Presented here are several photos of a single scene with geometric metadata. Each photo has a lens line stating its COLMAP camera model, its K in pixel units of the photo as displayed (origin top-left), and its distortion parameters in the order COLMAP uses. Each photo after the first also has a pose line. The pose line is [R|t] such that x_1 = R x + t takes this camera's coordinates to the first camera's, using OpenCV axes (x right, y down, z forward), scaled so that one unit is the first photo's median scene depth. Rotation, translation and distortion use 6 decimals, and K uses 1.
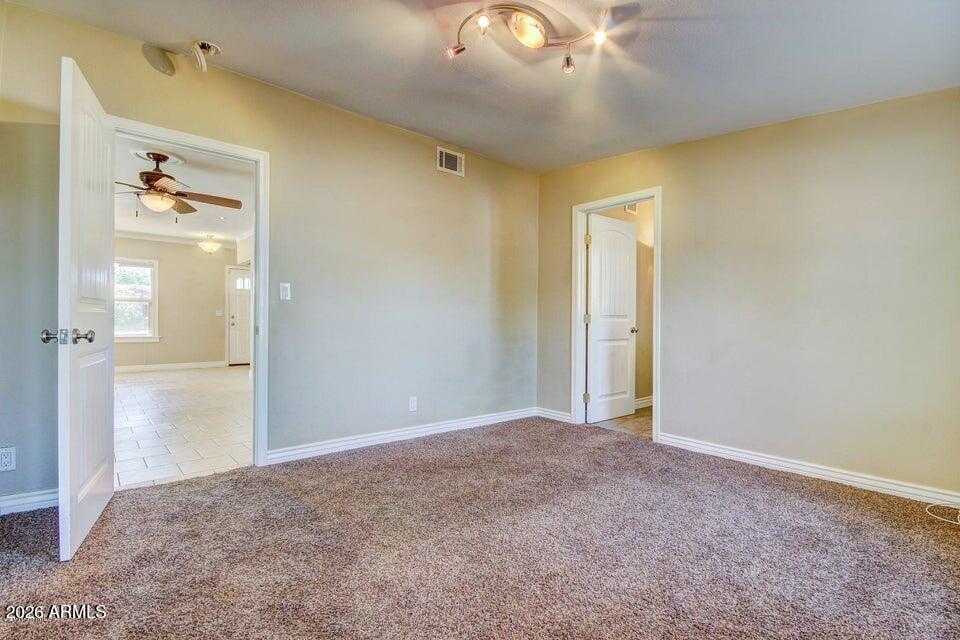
lens RADIAL K [[447.0, 0, 486.7], [0, 447.0, 323.2], [0, 0, 1]] dist [0.003146, -0.000142]
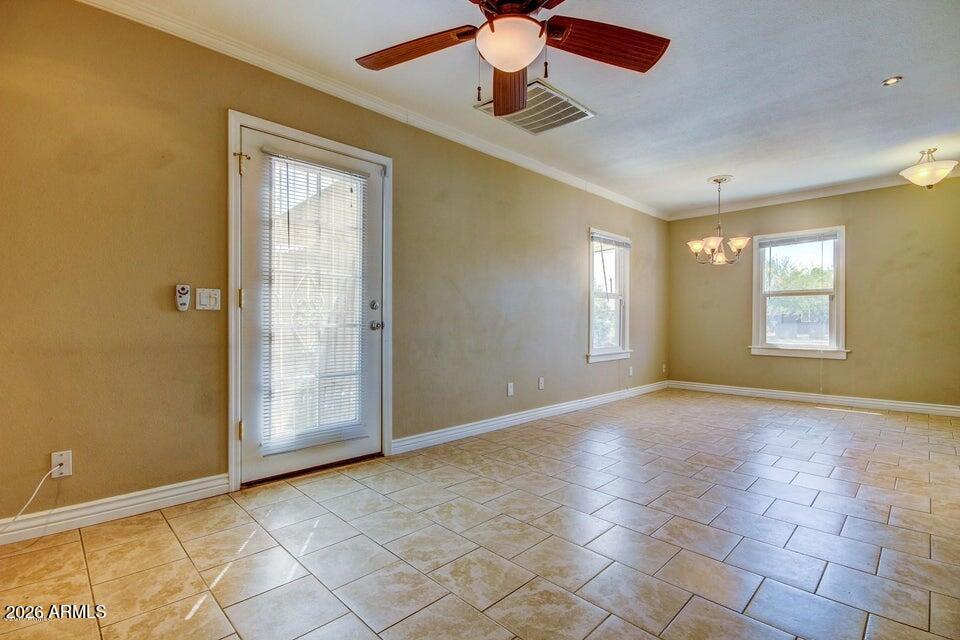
lens RADIAL K [[447.0, 0, 485.1], [0, 447.0, 323.6], [0, 0, 1]] dist [0.003146, -0.000142]
pose [[0.048064, 0.000084, -0.998844, -0.147049], [-0.001281, 0.999999, 0.000023, -0.005600], [0.998843, 0.001279, 0.048064, 0.479700]]
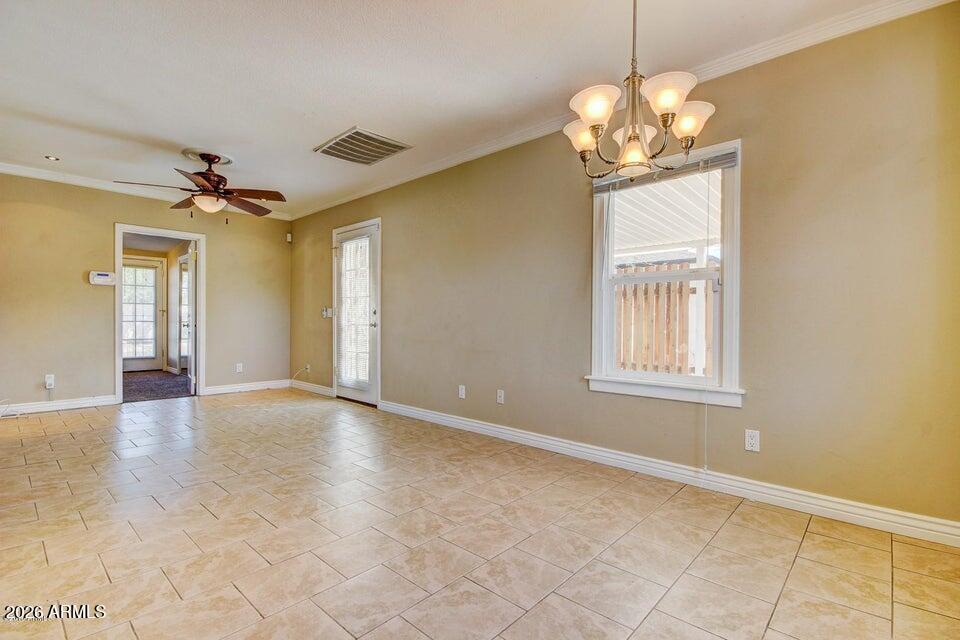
lens RADIAL K [[447.0, 0, 479.8], [0, 447.0, 322.7], [0, 0, 1]] dist [0.003146, -0.000142]
pose [[-0.995647, -0.011848, -0.092447, -0.616213], [-0.011844, 0.999930, -0.000598, -0.008159], [0.092448, 0.000500, -0.995717, 1.024757]]
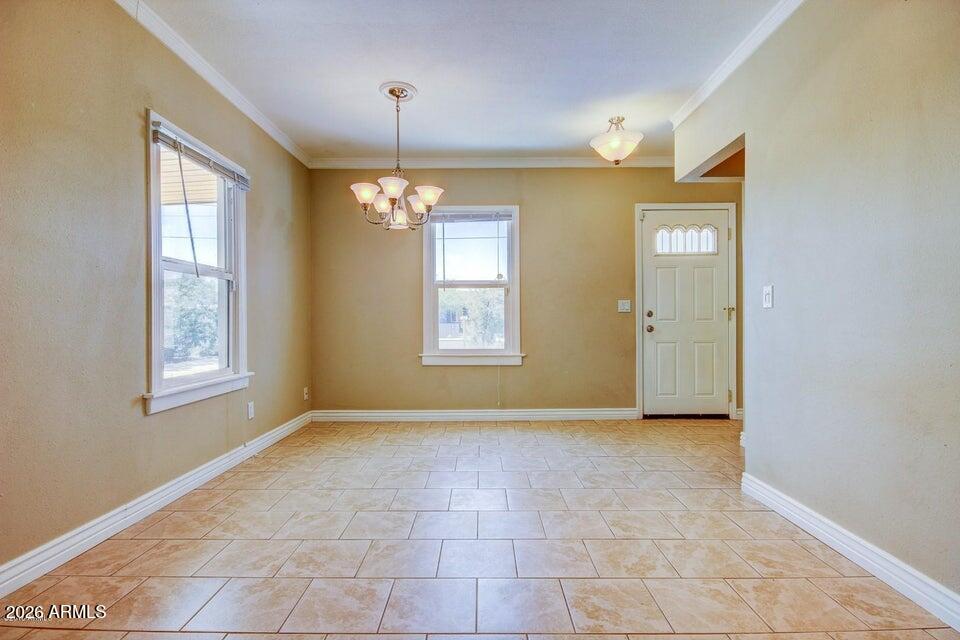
lens RADIAL K [[461.5, 0, 475.7], [0, 461.5, 326.1], [0, 0, 1]] dist [0.017755, 0.000102]
pose [[0.730324, -0.000826, -0.683101, -0.408316], [0.006708, 0.999960, 0.005964, -0.005751], [0.683068, -0.008938, 0.730300, 0.578250]]
